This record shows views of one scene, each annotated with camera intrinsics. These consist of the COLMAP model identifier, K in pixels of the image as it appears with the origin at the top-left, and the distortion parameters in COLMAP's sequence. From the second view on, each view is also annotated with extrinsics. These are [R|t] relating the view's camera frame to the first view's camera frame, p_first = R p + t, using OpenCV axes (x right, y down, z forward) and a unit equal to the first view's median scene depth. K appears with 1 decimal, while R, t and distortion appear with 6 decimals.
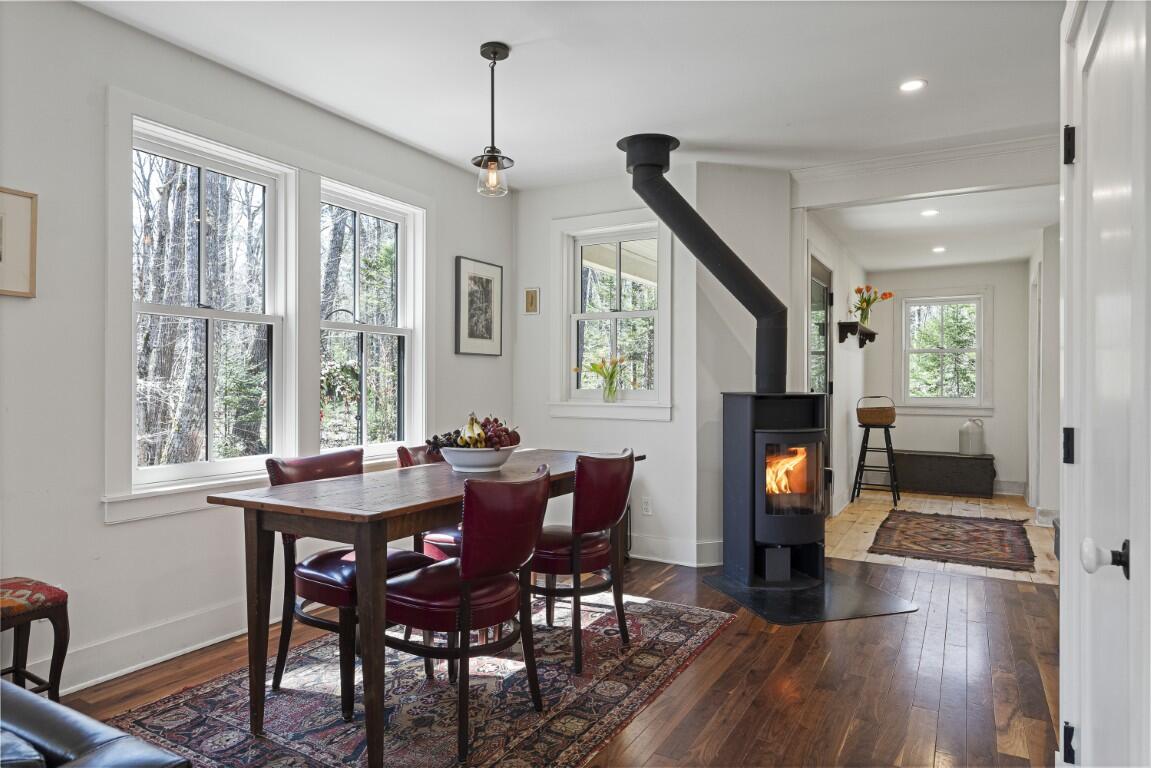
lens RADIAL K [[675.2, 0, 573.3], [0, 675.2, 387.6], [0, 0, 1]] dist [-0.004171, -0.000847]
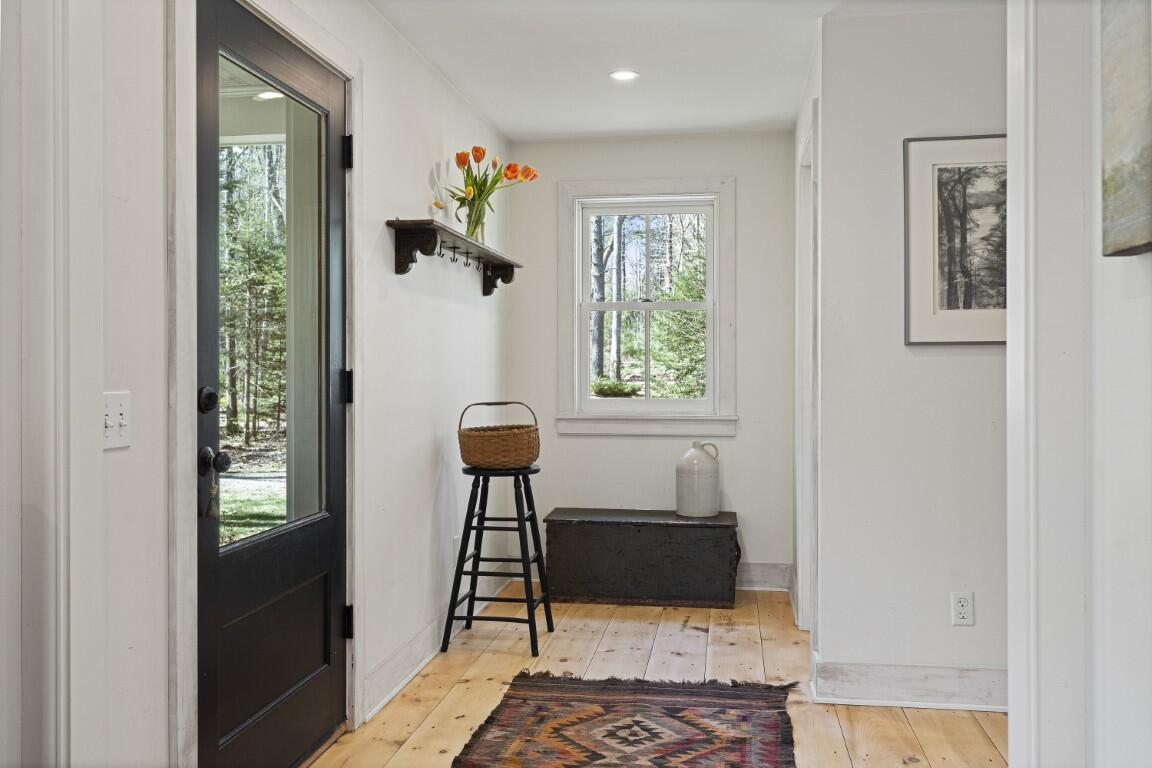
lens RADIAL K [[967.0, 0, 573.5], [0, 967.0, 374.9], [0, 0, 1]] dist [0.013841, -0.006541]
pose [[0.933317, -0.007270, 0.358979, 0.265164], [0.007266, 0.999973, 0.001358, -0.005240], [-0.358979, 0.001341, 0.933345, 0.390783]]
